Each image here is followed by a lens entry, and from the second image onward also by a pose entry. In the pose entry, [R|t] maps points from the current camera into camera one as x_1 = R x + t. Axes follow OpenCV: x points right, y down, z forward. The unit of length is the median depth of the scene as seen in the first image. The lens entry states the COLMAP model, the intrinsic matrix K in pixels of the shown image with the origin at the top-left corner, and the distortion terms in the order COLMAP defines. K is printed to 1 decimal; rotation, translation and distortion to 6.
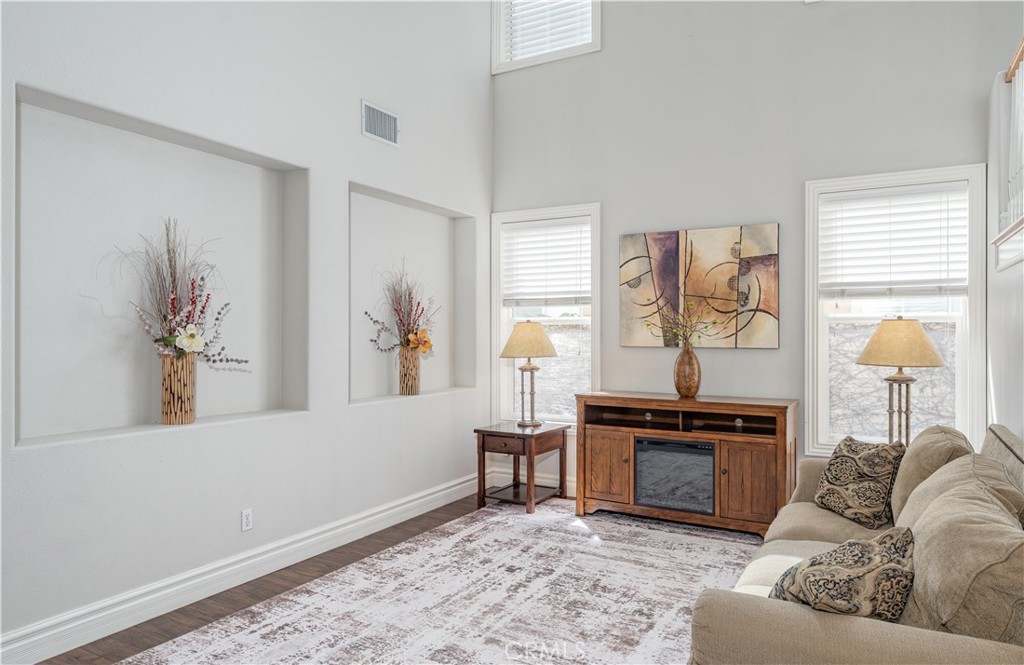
lens RADIAL K [[654.5, 0, 518.7], [0, 654.5, 332.0], [0, 0, 1]] dist [0.004064, -0.002638]
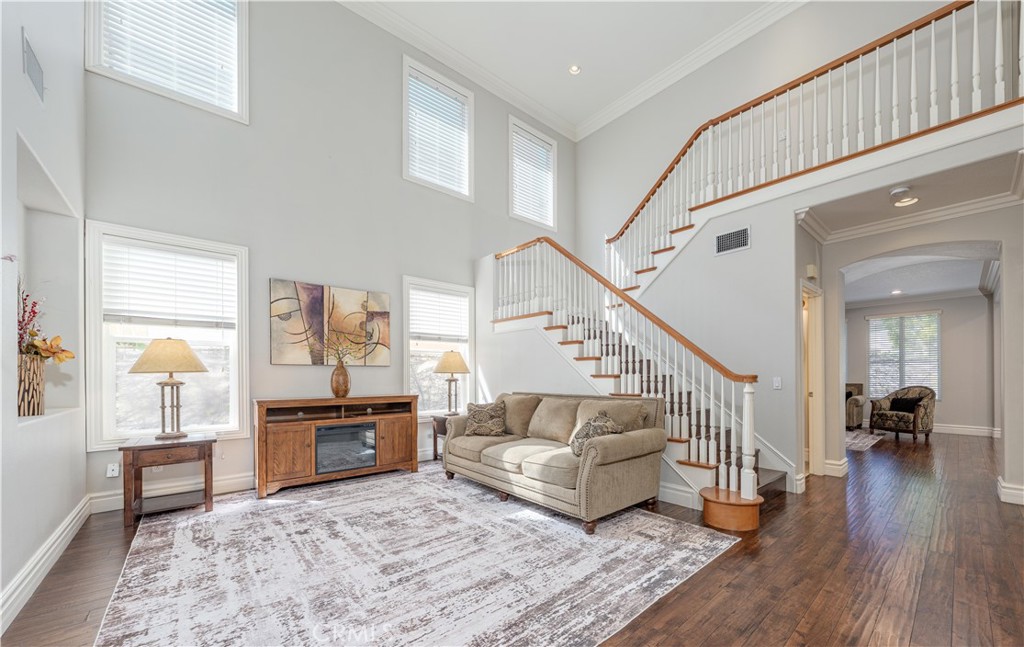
lens RADIAL K [[389.4, 0, 568.7], [0, 389.4, 375.8], [0, 0, 1]] dist [-0.003365, 0.000377]
pose [[0.281965, -0.001313, 0.959424, -0.489551], [0.003251, 0.999995, 0.000413, 0.054956], [-0.959419, 0.003003, 0.281967, 0.256110]]
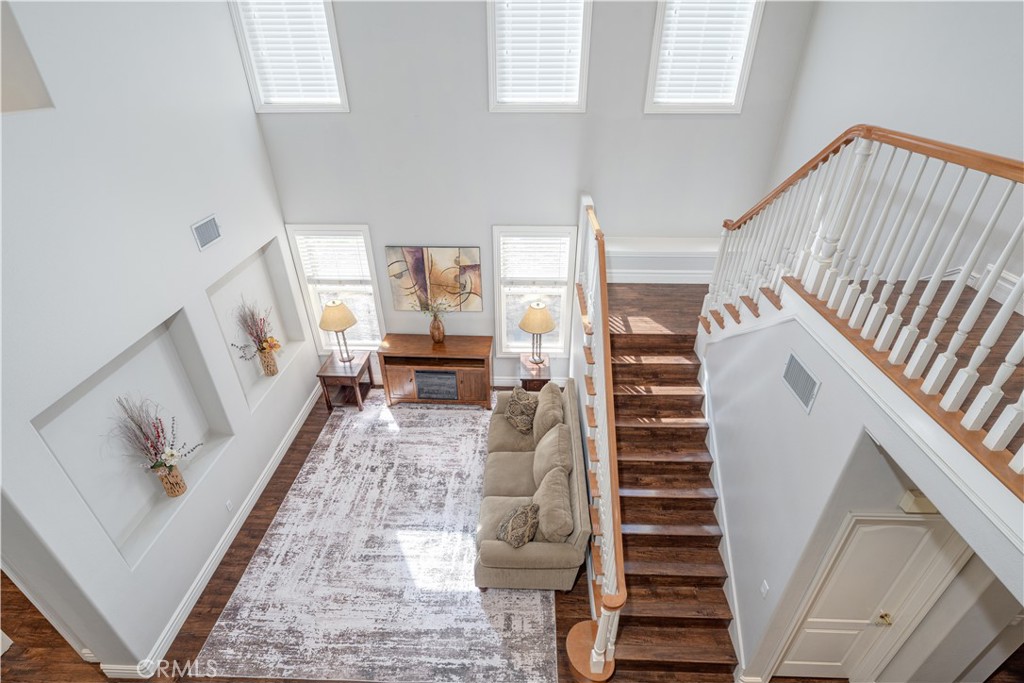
lens RADIAL K [[490.2, 0, 510.5], [0, 490.2, 347.5], [0, 0, 1]] dist [0.001257, -0.000201]
pose [[0.888528, -0.248980, 0.385391, -0.107272], [0.008826, 0.849079, 0.528193, -0.660409], [-0.458737, -0.465913, 0.756628, -0.164590]]
